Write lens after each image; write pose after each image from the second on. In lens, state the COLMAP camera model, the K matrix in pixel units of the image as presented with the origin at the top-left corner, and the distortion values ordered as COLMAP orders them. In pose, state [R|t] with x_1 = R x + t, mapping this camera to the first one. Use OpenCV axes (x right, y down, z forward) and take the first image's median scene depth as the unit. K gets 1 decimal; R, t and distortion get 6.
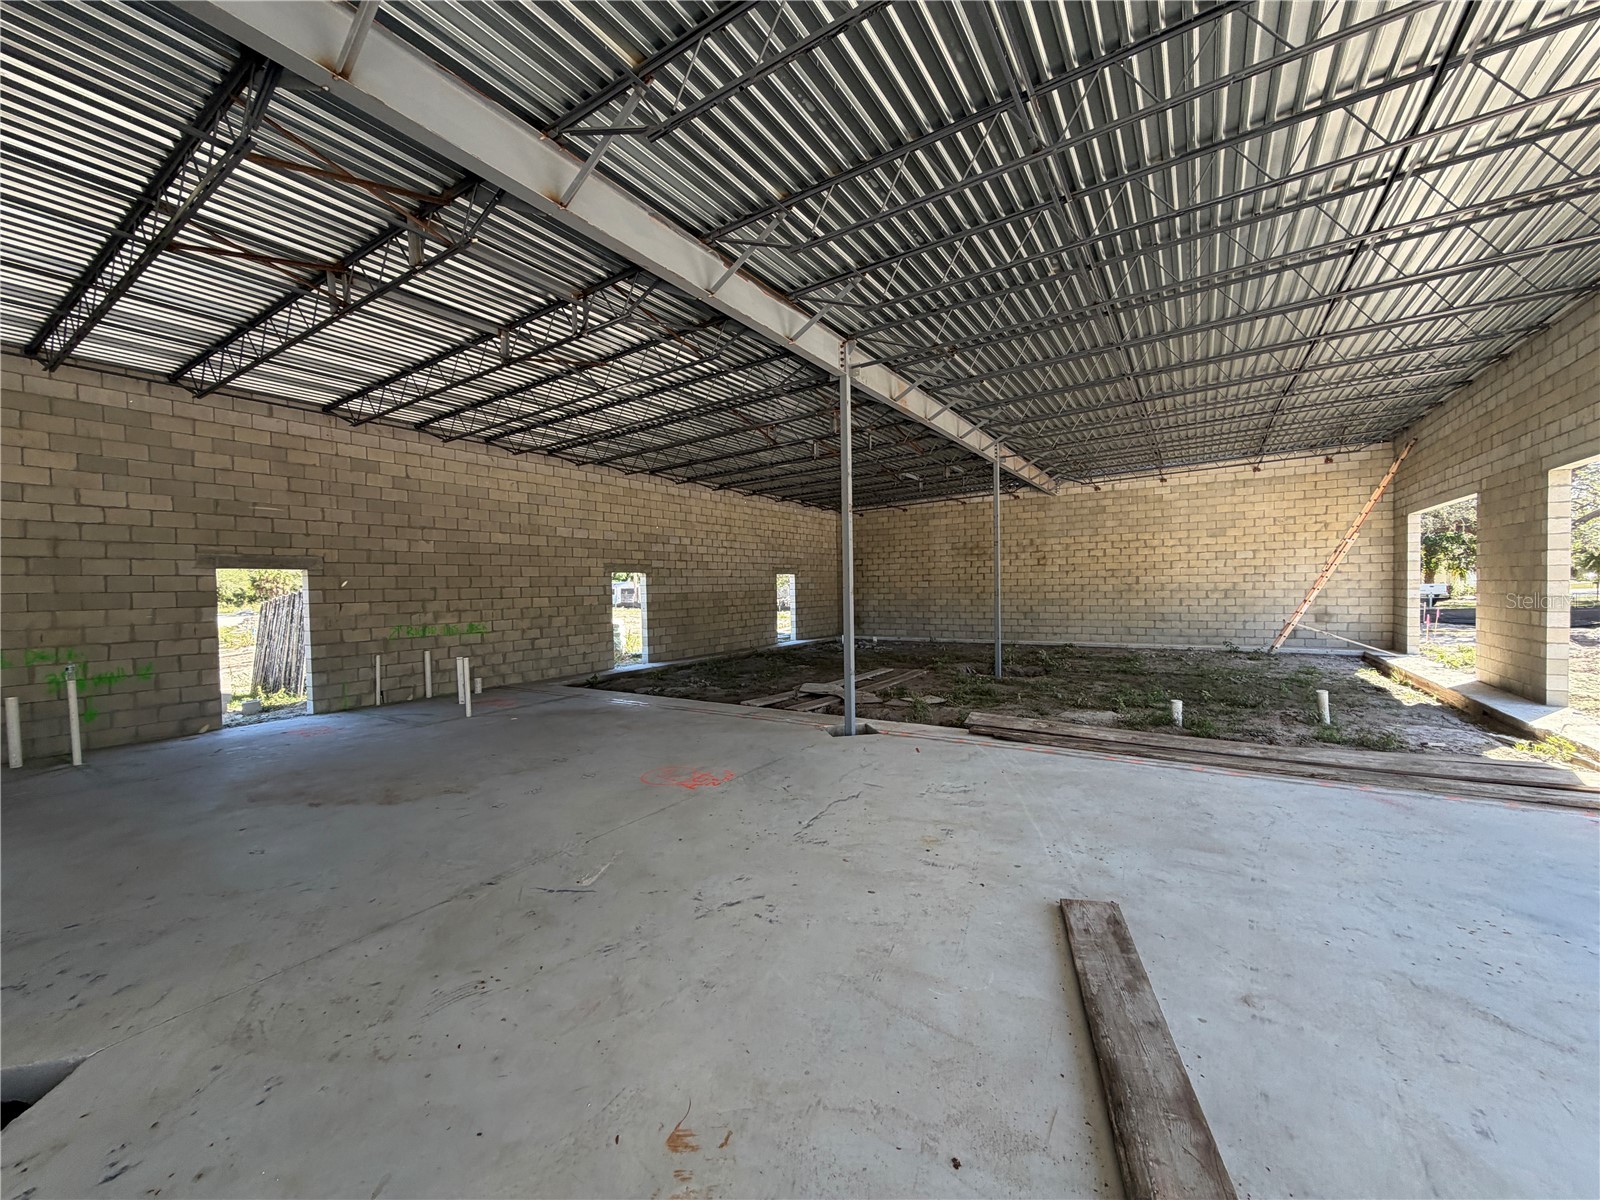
lens RADIAL K [[638.8, 0, 799.0], [0, 638.8, 604.1], [0, 0, 1]] dist [0.002626, 0.000012]
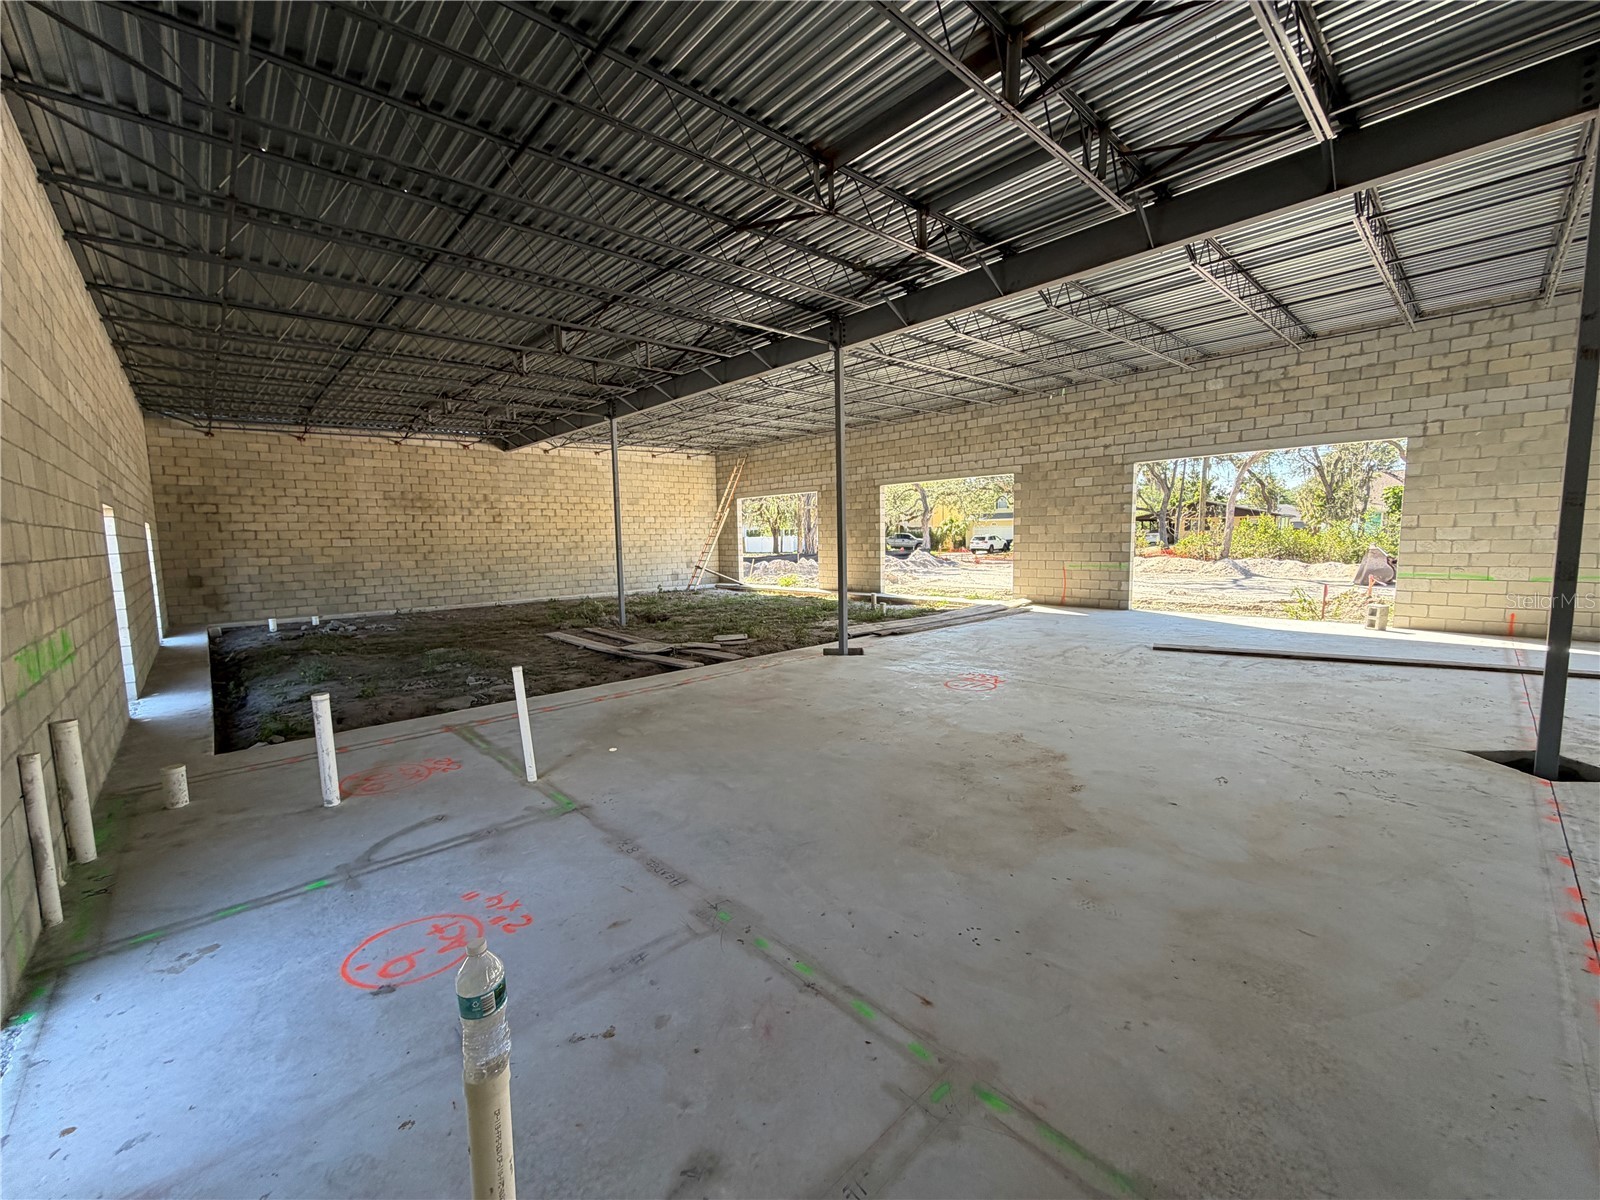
lens RADIAL K [[638.8, 0, 797.2], [0, 638.8, 601.4], [0, 0, 1]] dist [0.002626, 0.000012]
pose [[0.248047, -0.084444, 0.965061, -0.673311], [0.041282, 0.996210, 0.076559, 0.003748], [-0.967868, 0.020849, 0.250592, 0.480598]]
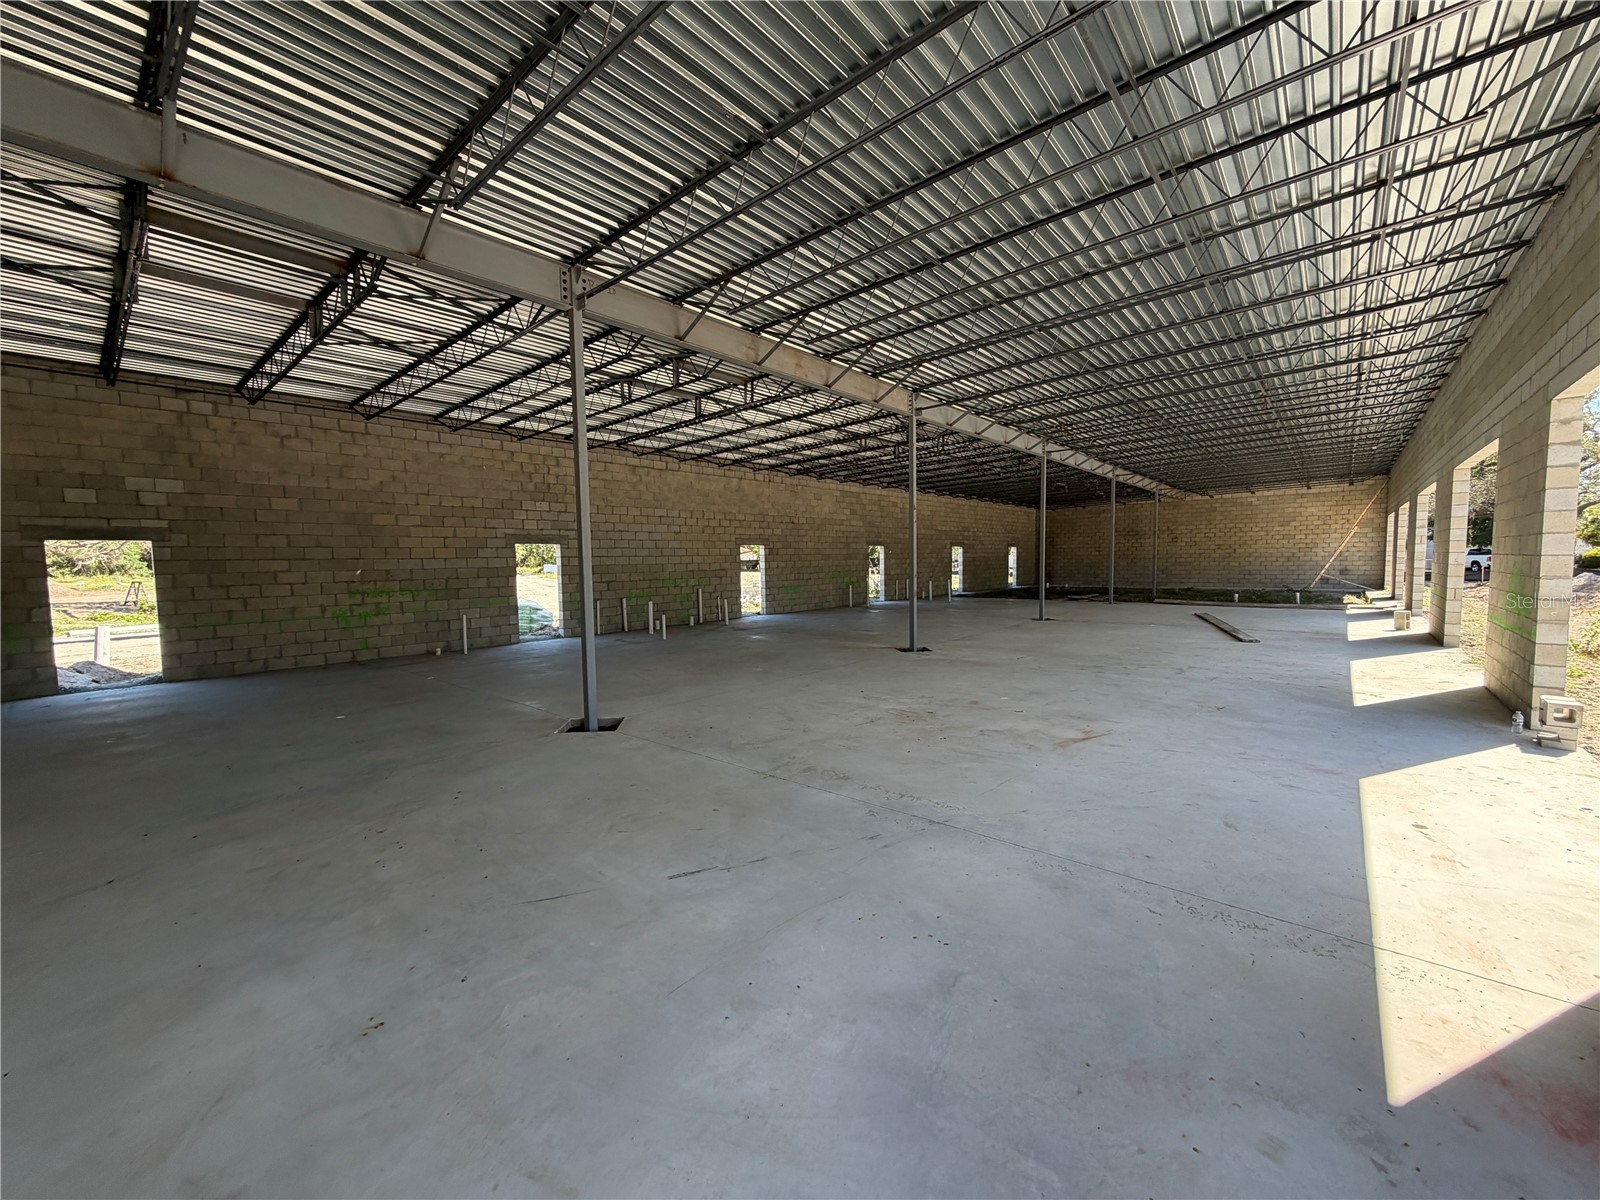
lens RADIAL K [[638.8, 0, 792.8], [0, 638.8, 598.6], [0, 0, 1]] dist [0.002626, 0.000012]
pose [[0.989718, 0.012330, -0.142497, -0.561410], [-0.007125, 0.999291, 0.036981, 0.049627], [0.142852, -0.035585, 0.989104, -1.226012]]
